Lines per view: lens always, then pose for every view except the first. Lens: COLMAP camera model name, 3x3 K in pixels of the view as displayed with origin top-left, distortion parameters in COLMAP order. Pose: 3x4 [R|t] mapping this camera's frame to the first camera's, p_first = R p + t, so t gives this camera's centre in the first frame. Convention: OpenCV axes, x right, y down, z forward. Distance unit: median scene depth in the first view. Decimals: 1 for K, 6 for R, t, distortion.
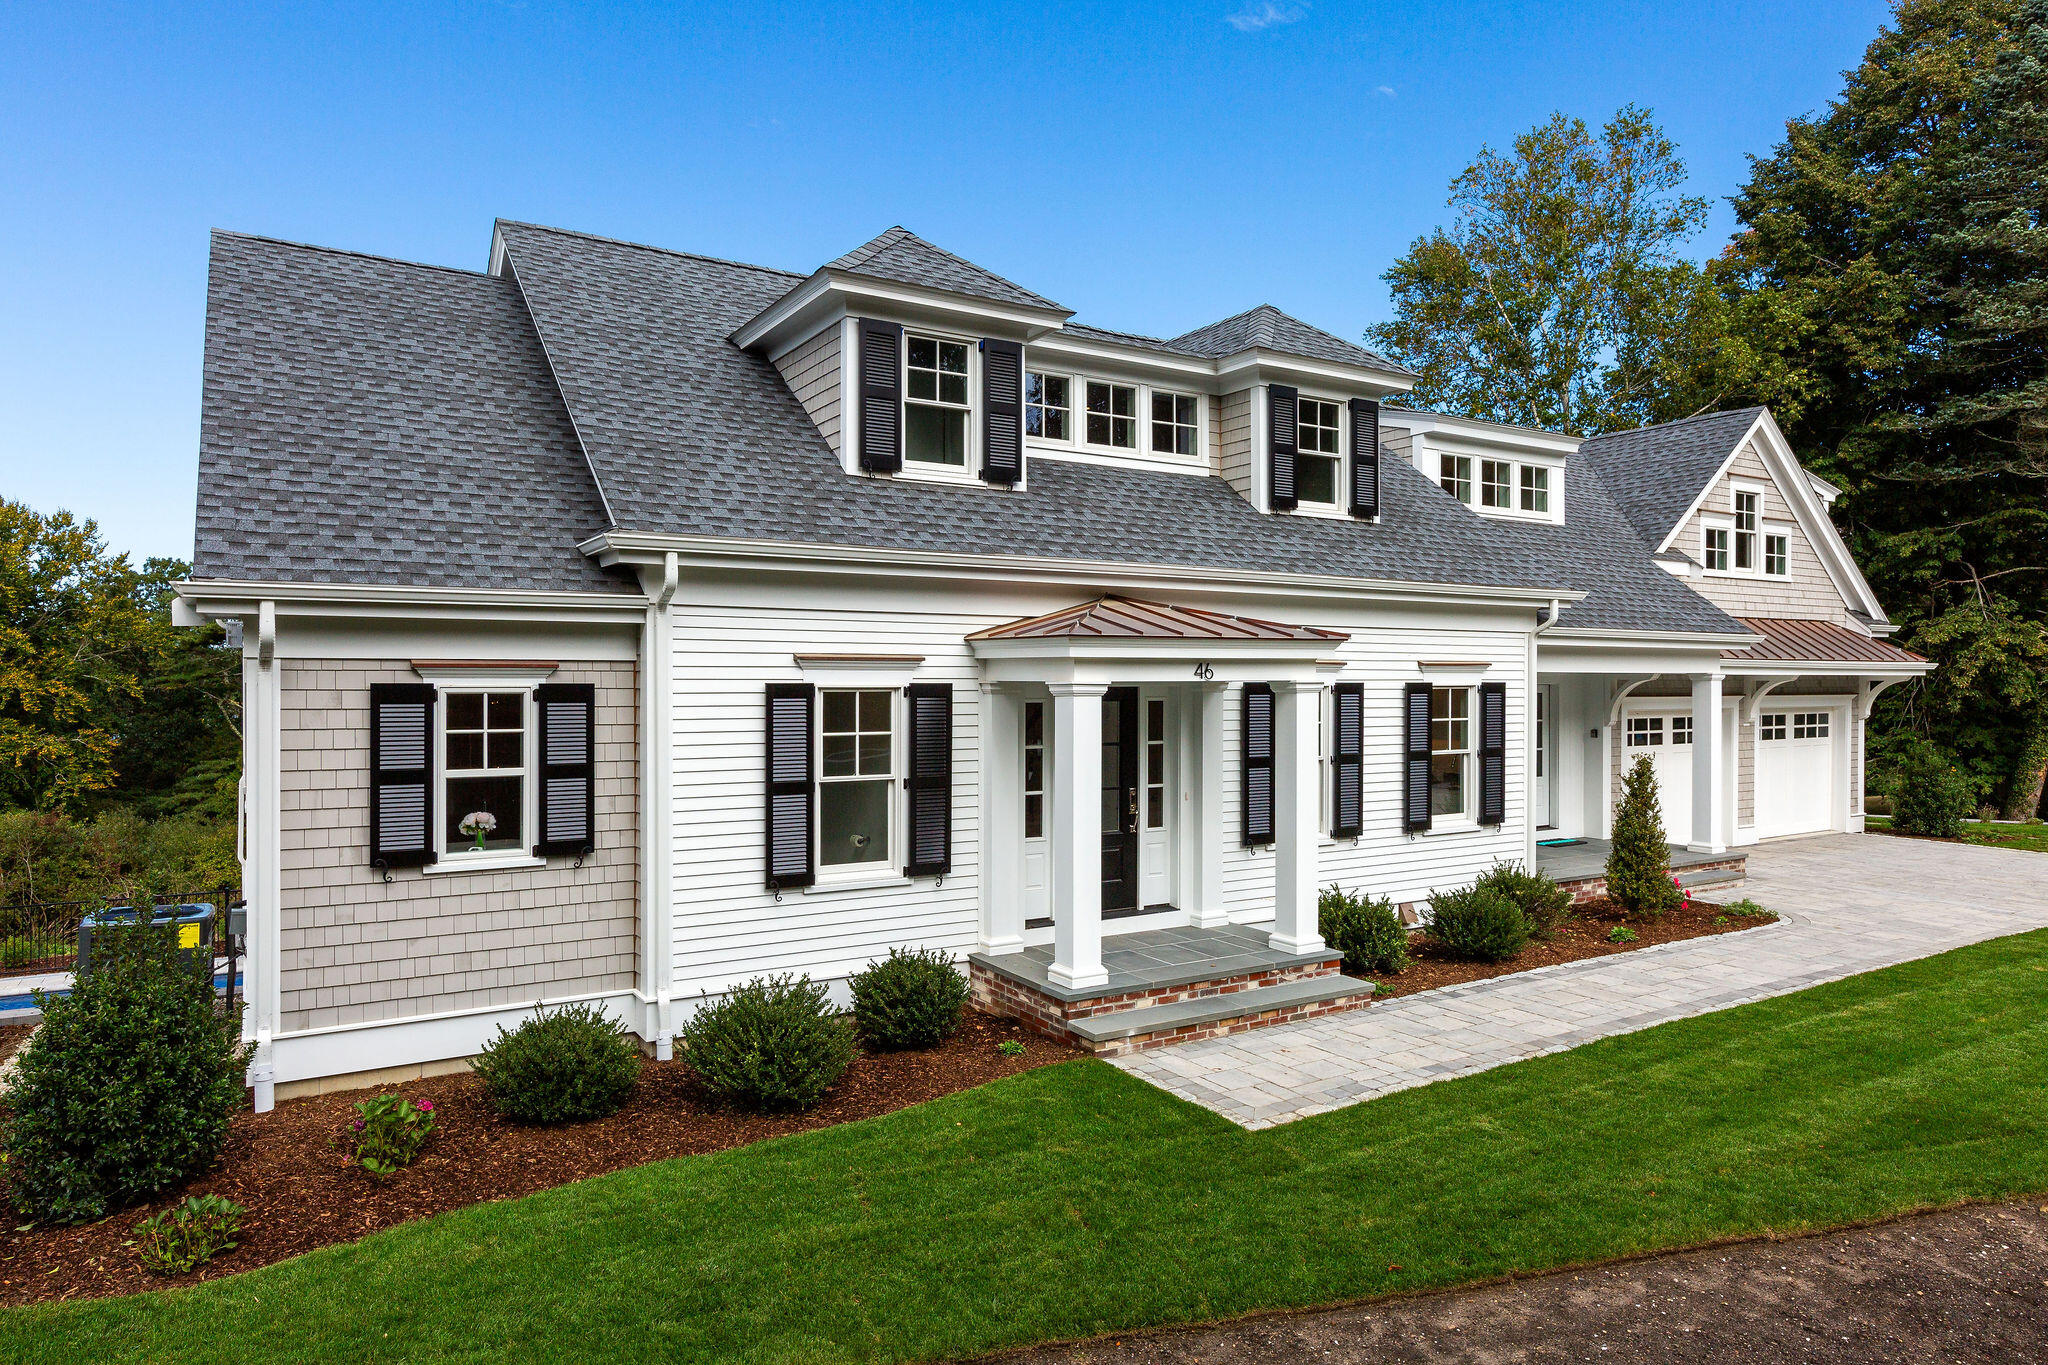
lens RADIAL K [[1238.0, 0, 1023.4], [0, 1238.0, 691.1], [0, 0, 1]] dist [0.003311, -0.006137]
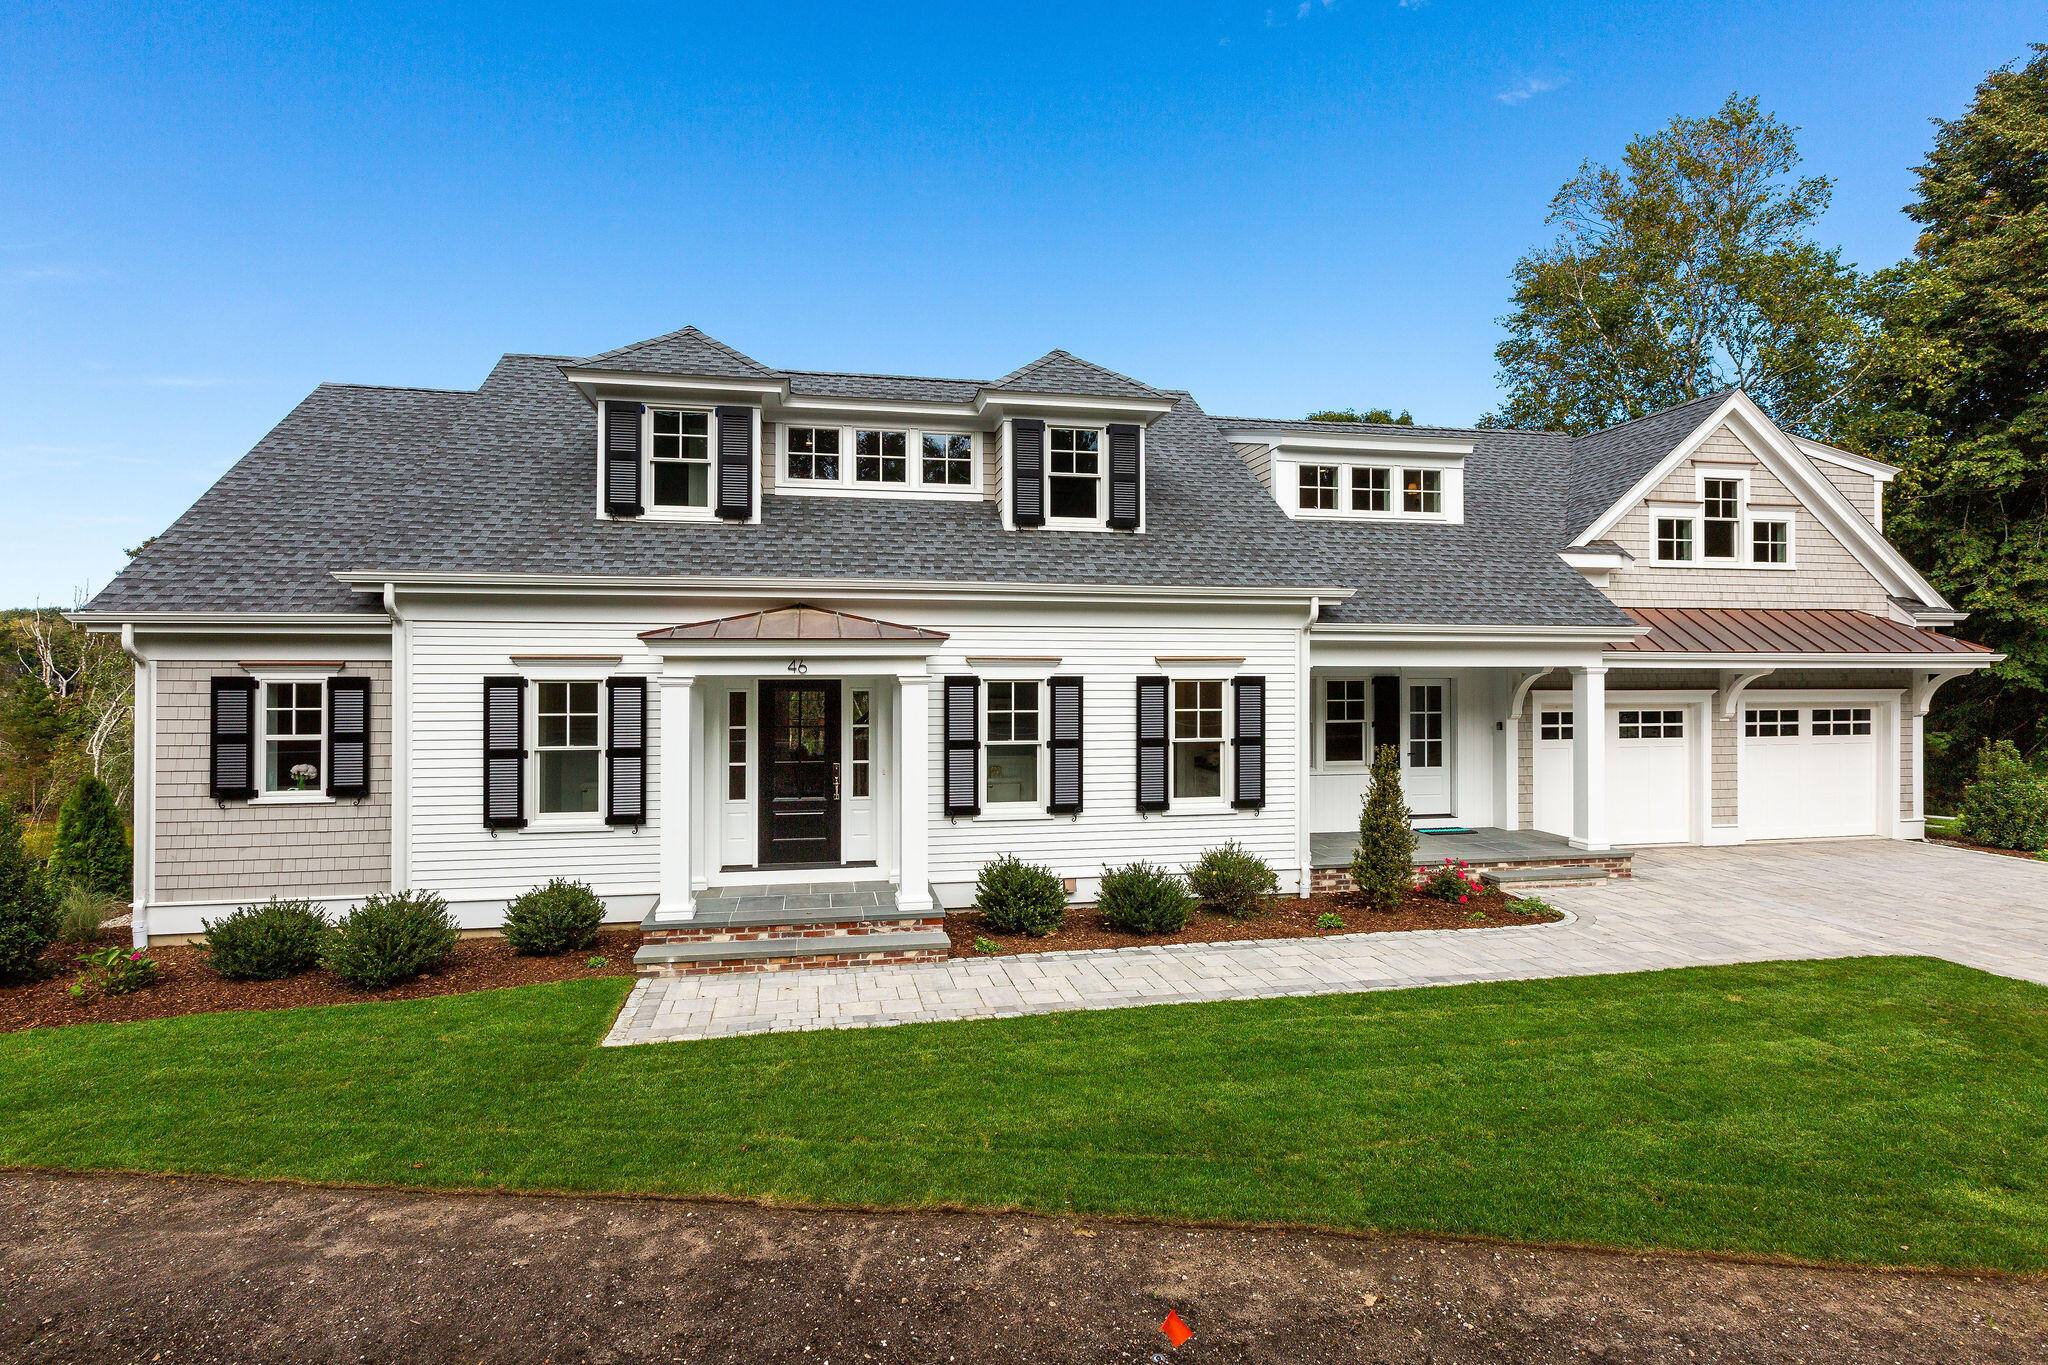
lens RADIAL K [[991.9, 0, 1023.6], [0, 991.9, 666.2], [0, 0, 1]] dist [0.002207, -0.001635]
pose [[0.937022, -0.002572, -0.349262, 0.592537], [-0.002786, 0.999886, -0.014837, -0.002584], [0.349260, 0.014876, 0.936908, 0.148757]]
